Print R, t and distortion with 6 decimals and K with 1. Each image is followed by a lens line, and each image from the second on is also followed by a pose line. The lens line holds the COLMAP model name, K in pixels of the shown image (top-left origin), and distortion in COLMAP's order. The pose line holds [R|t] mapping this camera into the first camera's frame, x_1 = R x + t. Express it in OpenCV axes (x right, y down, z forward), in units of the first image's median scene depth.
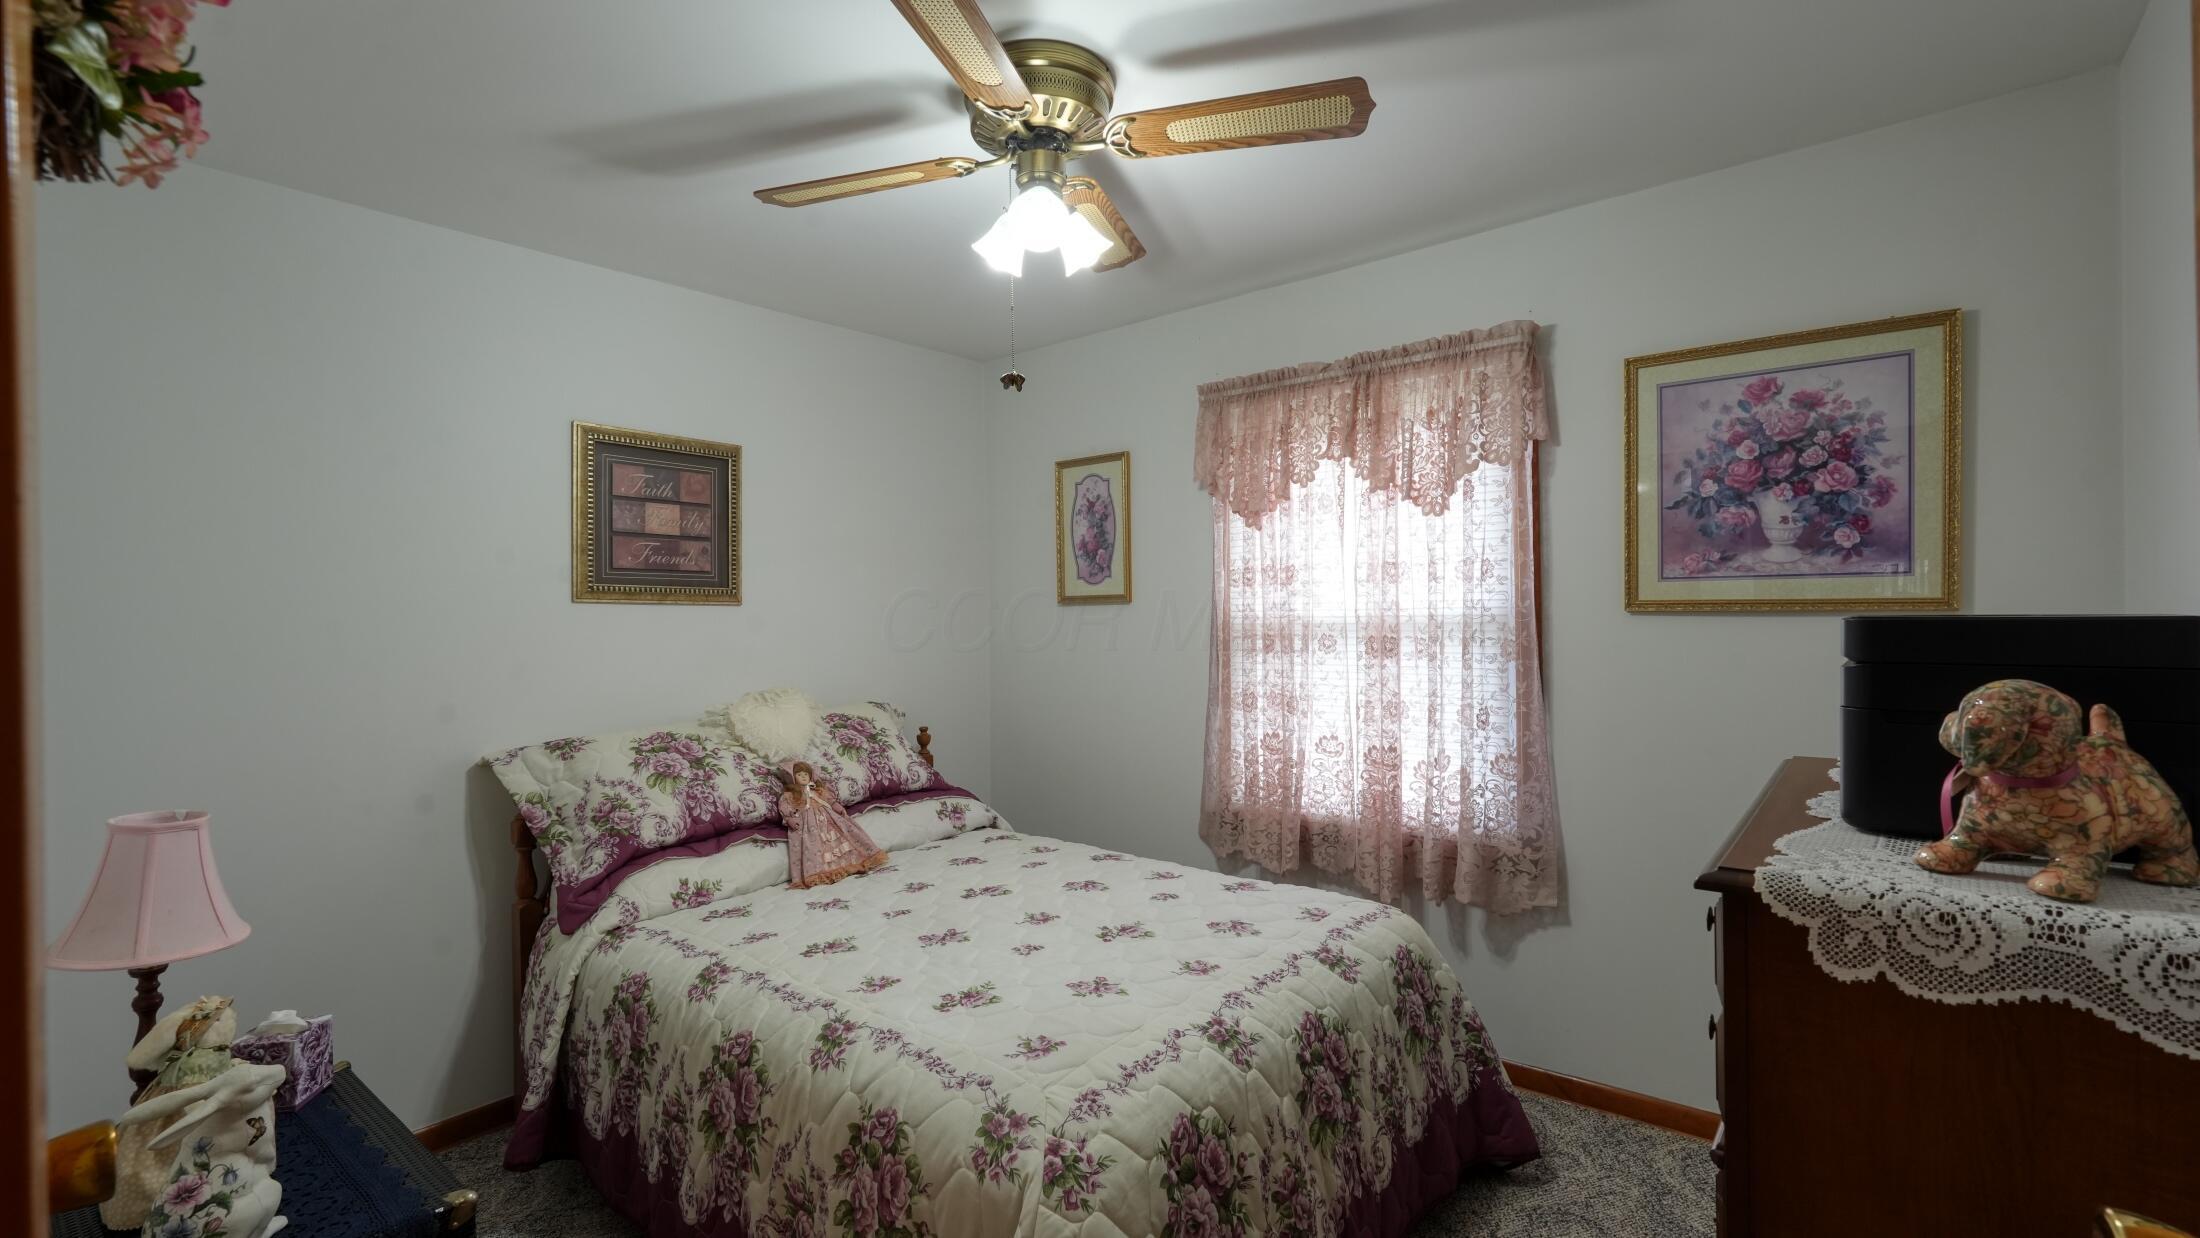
lens RADIAL K [[961.7, 0, 1098.5], [0, 961.7, 620.1], [0, 0, 1]] dist [-0.015622, 0.007813]
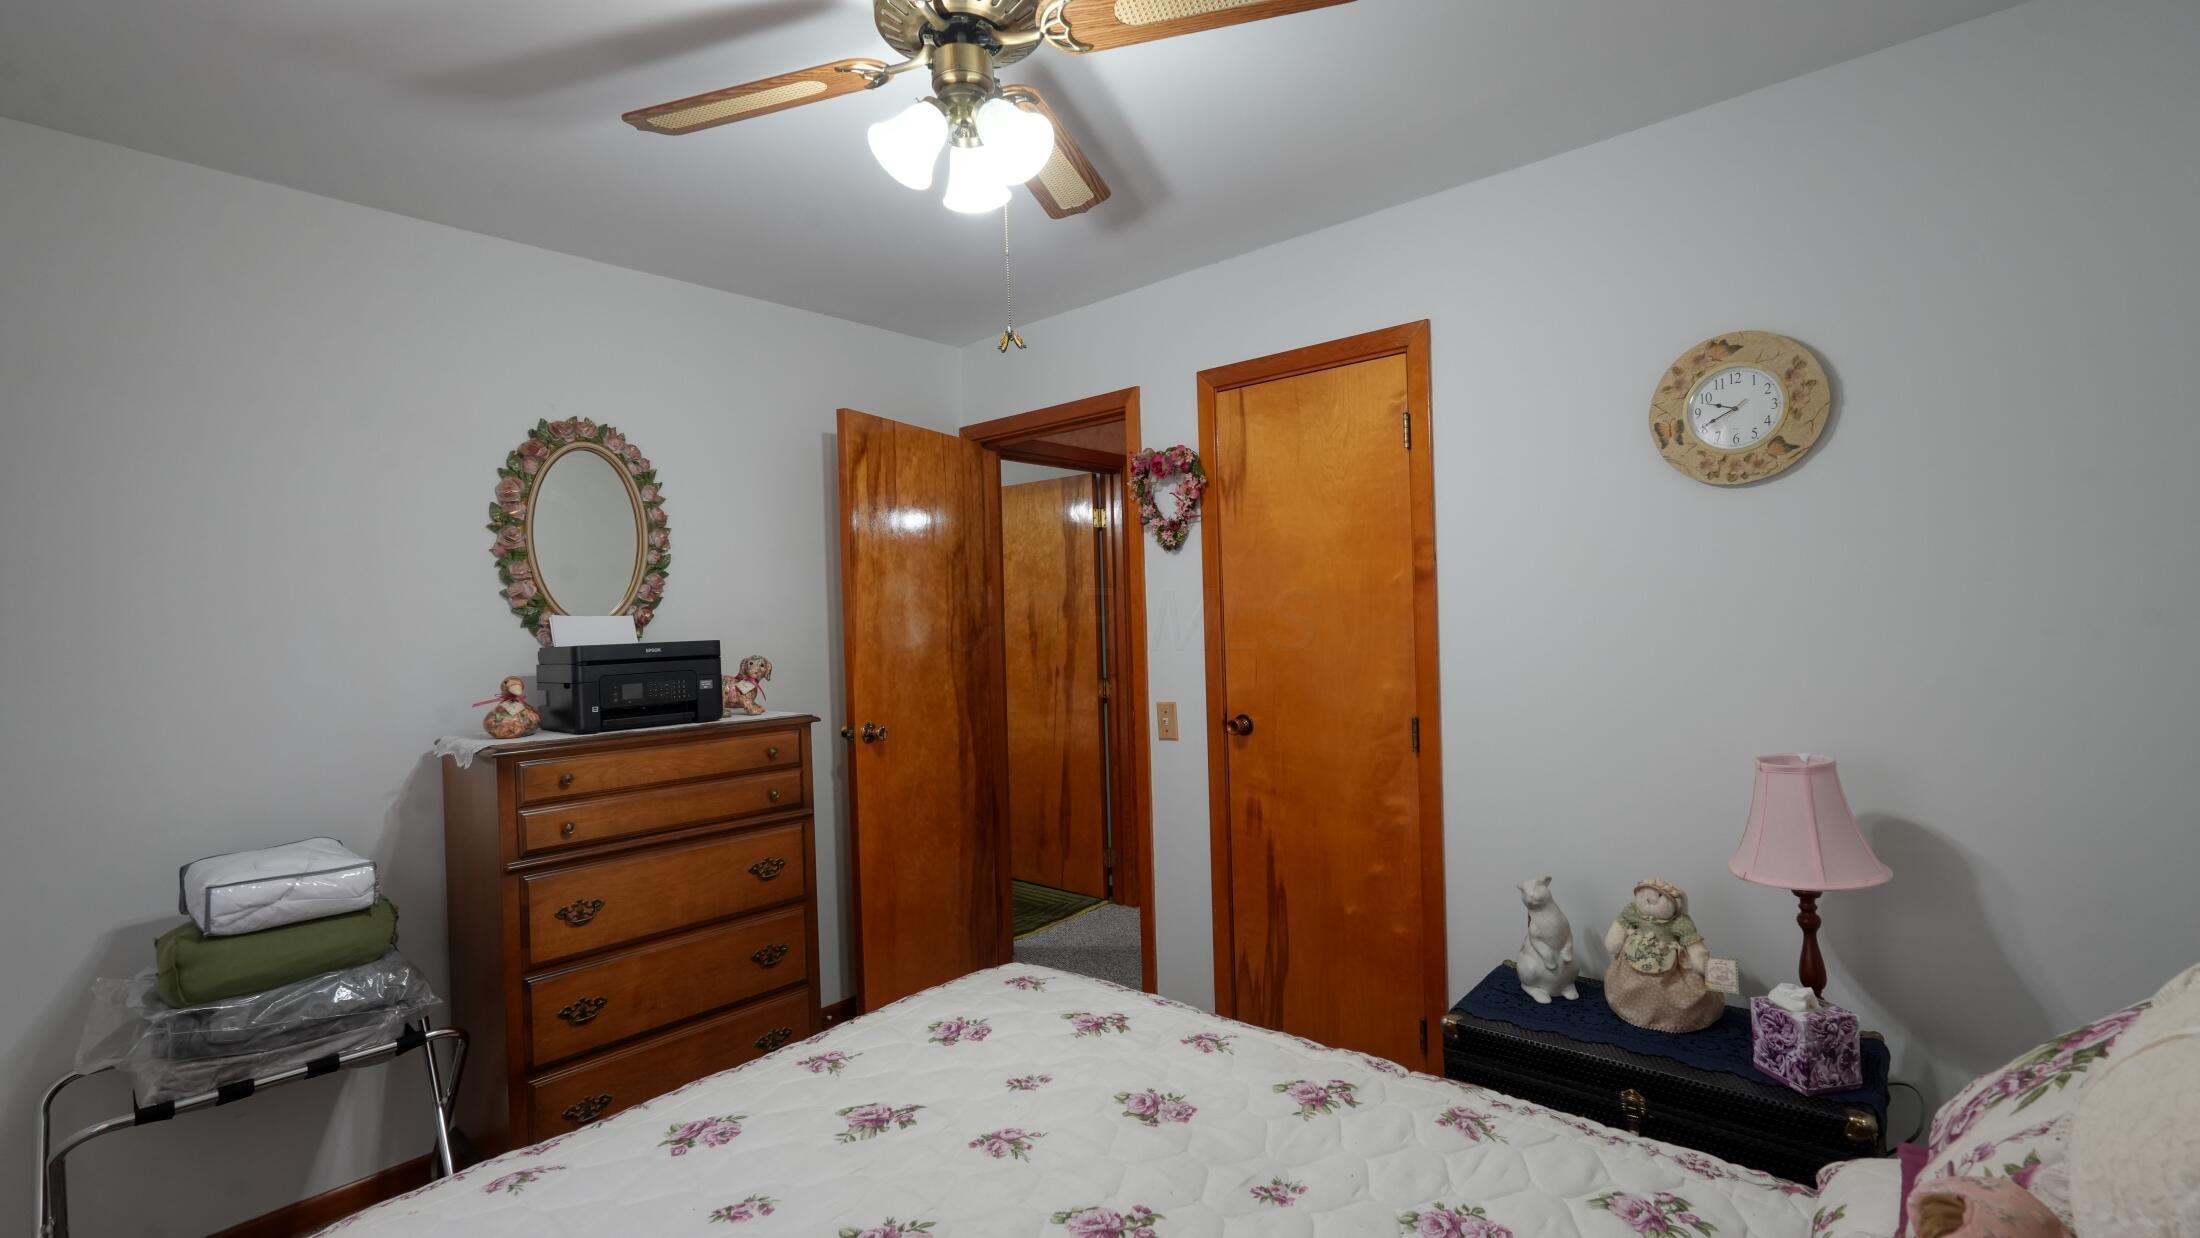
lens RADIAL K [[958.5, 0, 1102.2], [0, 958.5, 619.7], [0, 0, 1]] dist [-0.012933, 0.007050]
pose [[-0.998163, 0.049016, 0.035598, -0.121601], [0.049097, 0.998793, 0.001406, -0.000151], [-0.035486, 0.003151, -0.999365, 1.223421]]
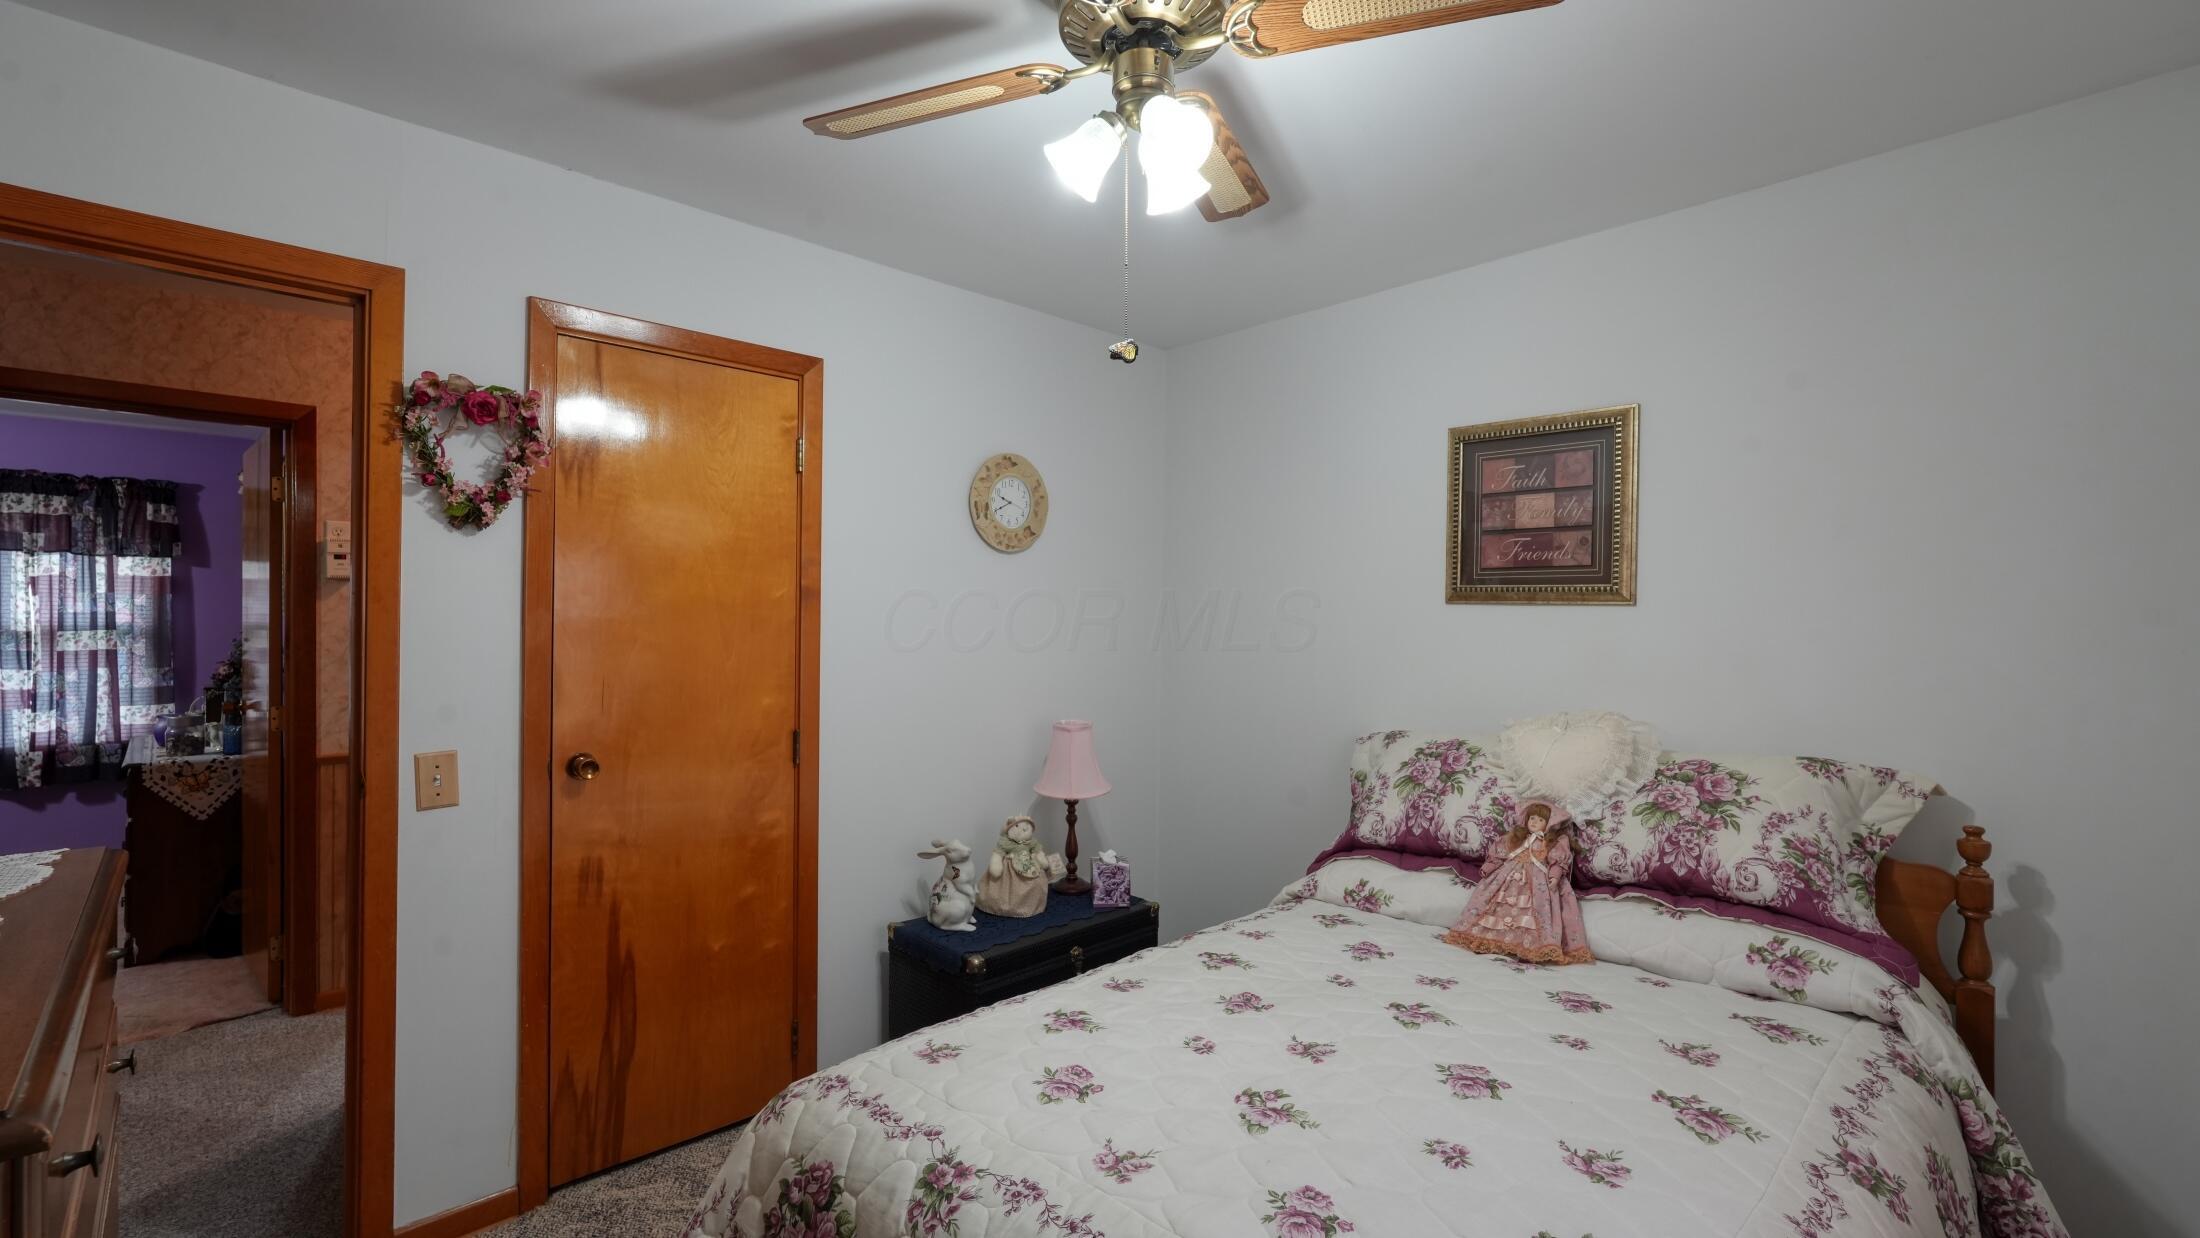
lens RADIAL K [[961.7, 0, 1098.5], [0, 961.7, 620.1], [0, 0, 1]] dist [-0.015622, 0.007813]
pose [[-0.114195, 0.012868, -0.993375, 0.513981], [-0.002818, 0.999908, 0.013276, -0.013373], [0.993454, 0.004315, -0.114149, 0.719680]]
